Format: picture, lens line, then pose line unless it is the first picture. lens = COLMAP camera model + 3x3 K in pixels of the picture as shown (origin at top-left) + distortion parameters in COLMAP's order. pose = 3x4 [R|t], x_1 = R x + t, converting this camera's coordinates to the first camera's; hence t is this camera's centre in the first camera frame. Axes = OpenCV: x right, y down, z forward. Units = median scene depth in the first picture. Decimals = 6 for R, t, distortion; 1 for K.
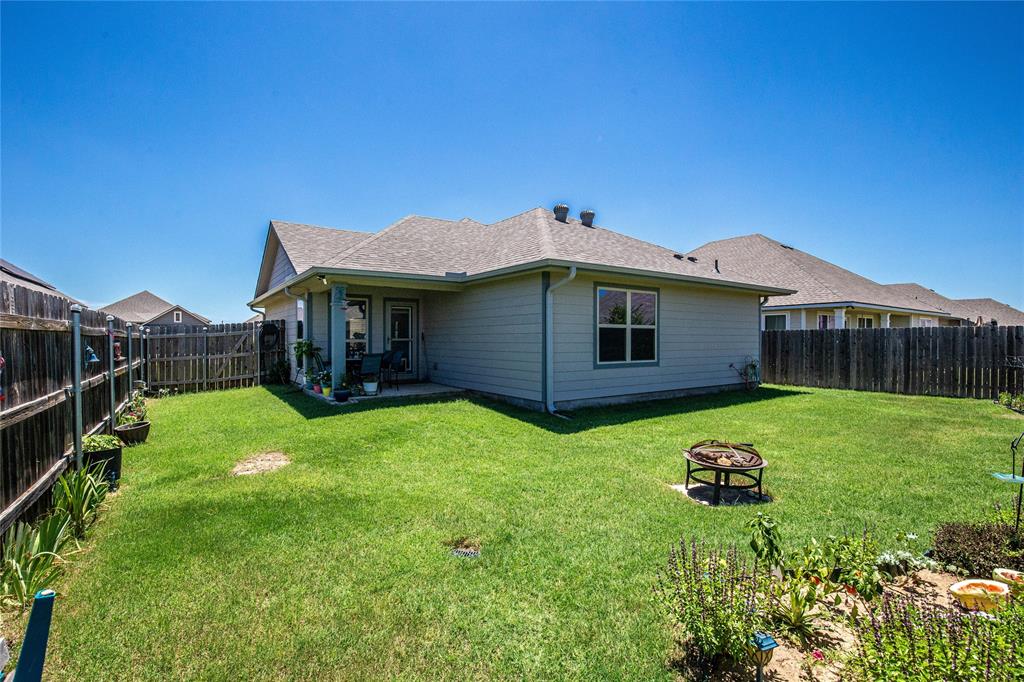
lens RADIAL K [[462.5, 0, 509.3], [0, 462.5, 342.9], [0, 0, 1]] dist [-0.027909, 0.000473]
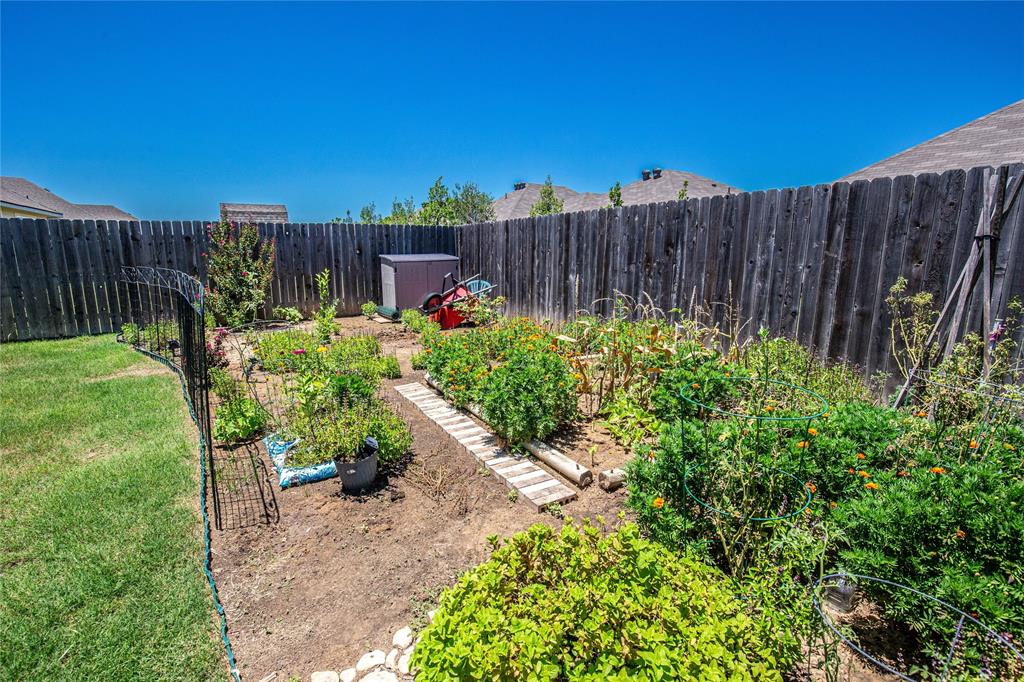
lens RADIAL K [[462.5, 0, 508.8], [0, 462.5, 342.5], [0, 0, 1]] dist [-0.027909, 0.000473]
pose [[0.055937, -0.192359, 0.979729, 0.438290], [0.005443, 0.981310, 0.192359, 0.013307], [-0.998419, -0.005427, 0.055938, 0.368933]]
